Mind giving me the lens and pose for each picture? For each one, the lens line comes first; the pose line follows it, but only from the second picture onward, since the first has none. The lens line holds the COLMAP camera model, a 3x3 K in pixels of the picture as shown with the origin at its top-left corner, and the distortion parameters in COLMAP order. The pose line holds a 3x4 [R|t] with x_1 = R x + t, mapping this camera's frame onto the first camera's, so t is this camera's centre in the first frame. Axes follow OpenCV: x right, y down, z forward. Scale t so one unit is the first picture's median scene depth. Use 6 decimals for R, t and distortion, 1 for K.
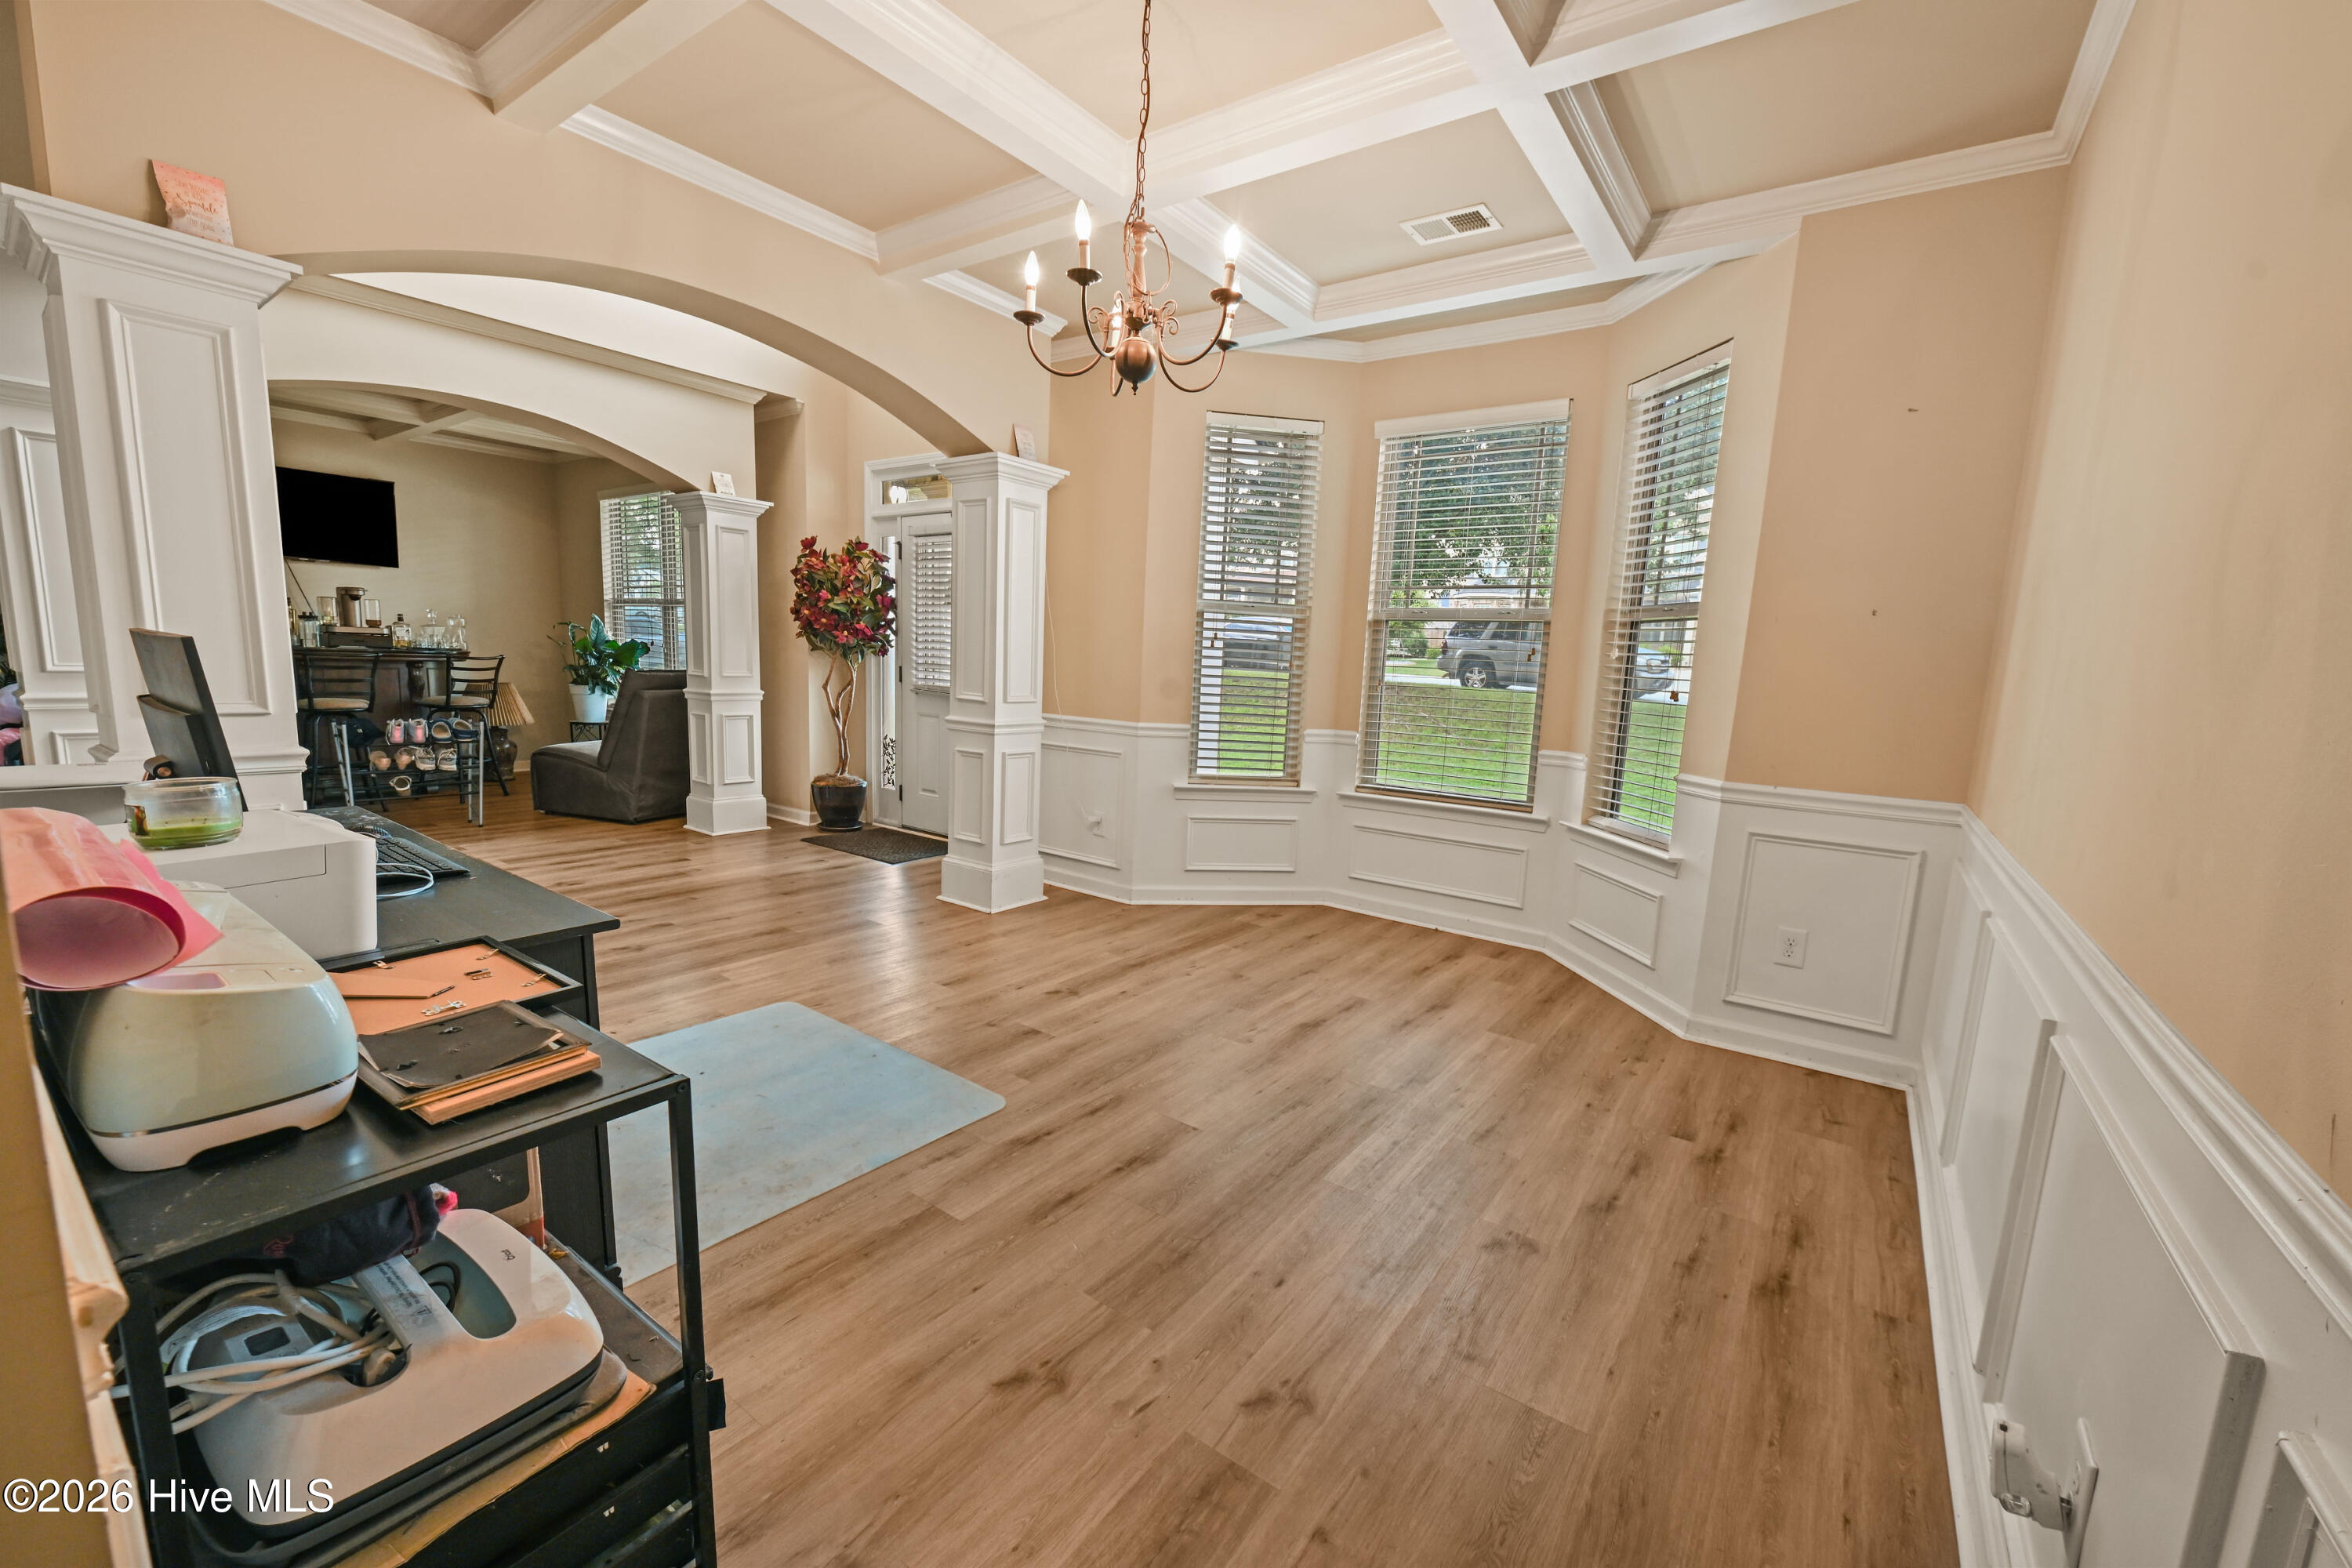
lens RADIAL K [[926.0, 0, 1200.4], [0, 926.0, 797.7], [0, 0, 1]] dist [-0.009594, 0.000563]
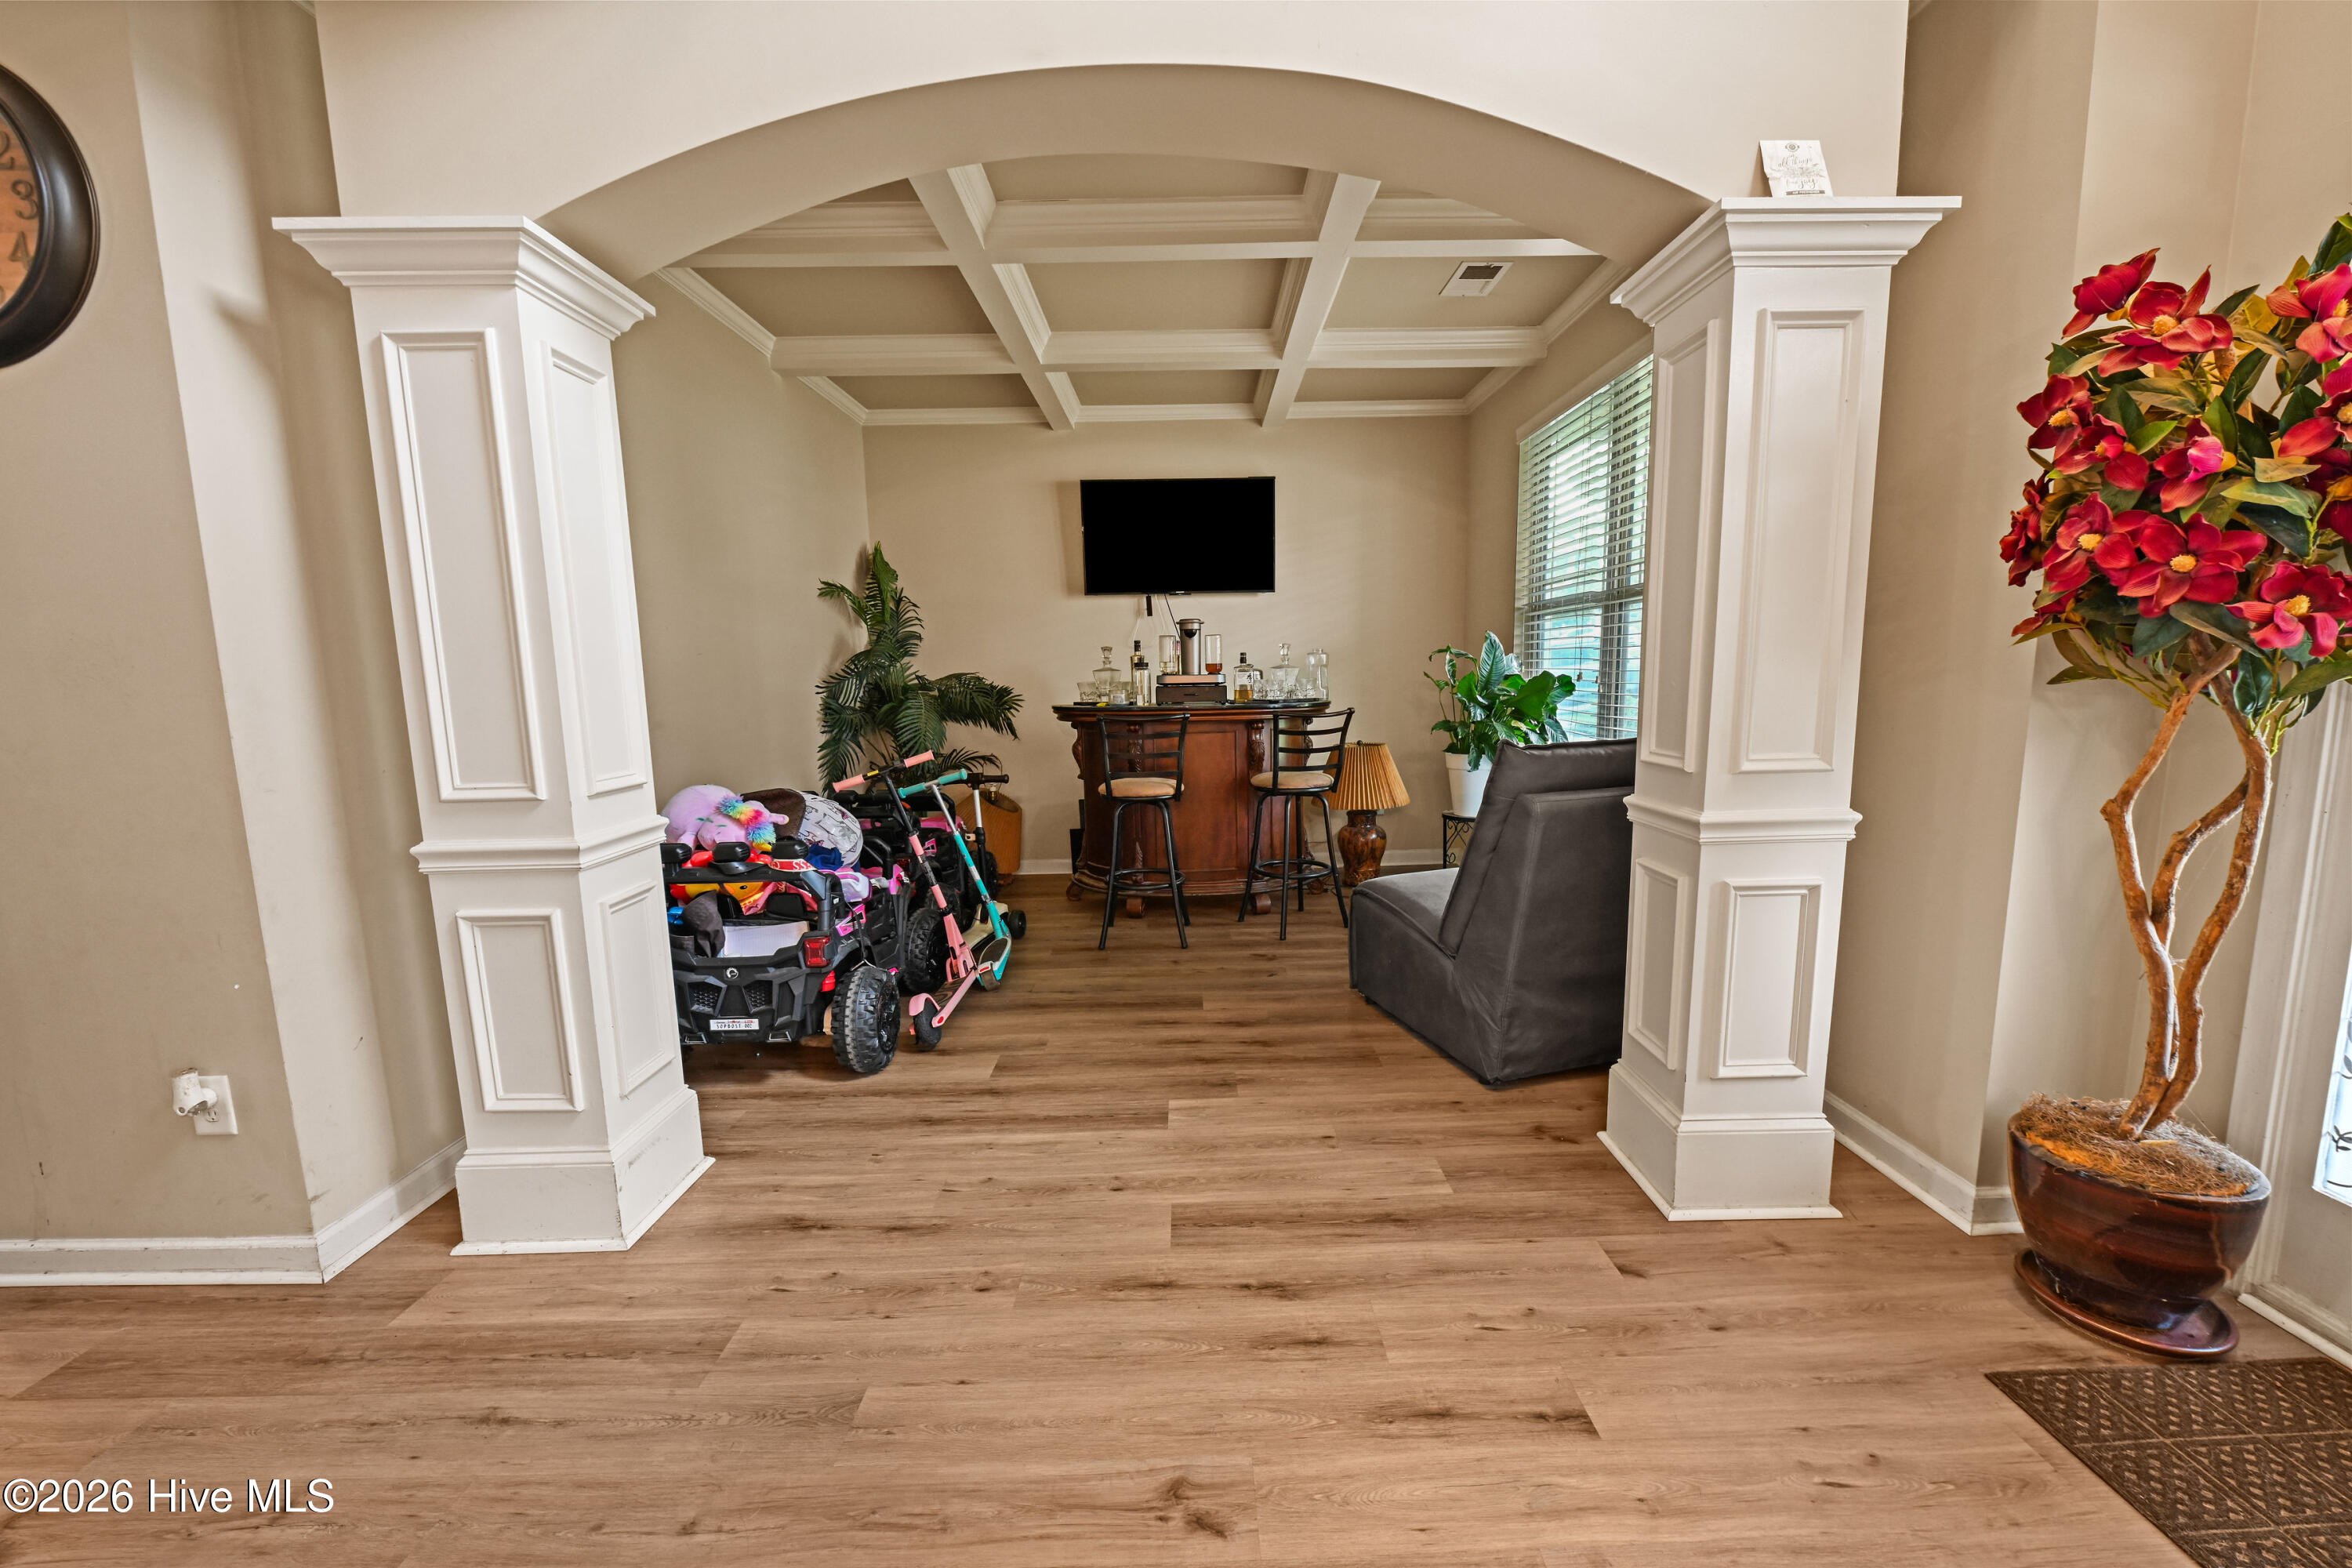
lens RADIAL K [[926.0, 0, 1200.4], [0, 926.0, 797.7], [0, 0, 1]] dist [-0.009594, 0.000563]
pose [[0.585434, 0.056392, -0.808756, -0.345410], [-0.075404, 0.997041, 0.014938, -0.107440], [0.807206, 0.052239, 0.587954, 0.618463]]
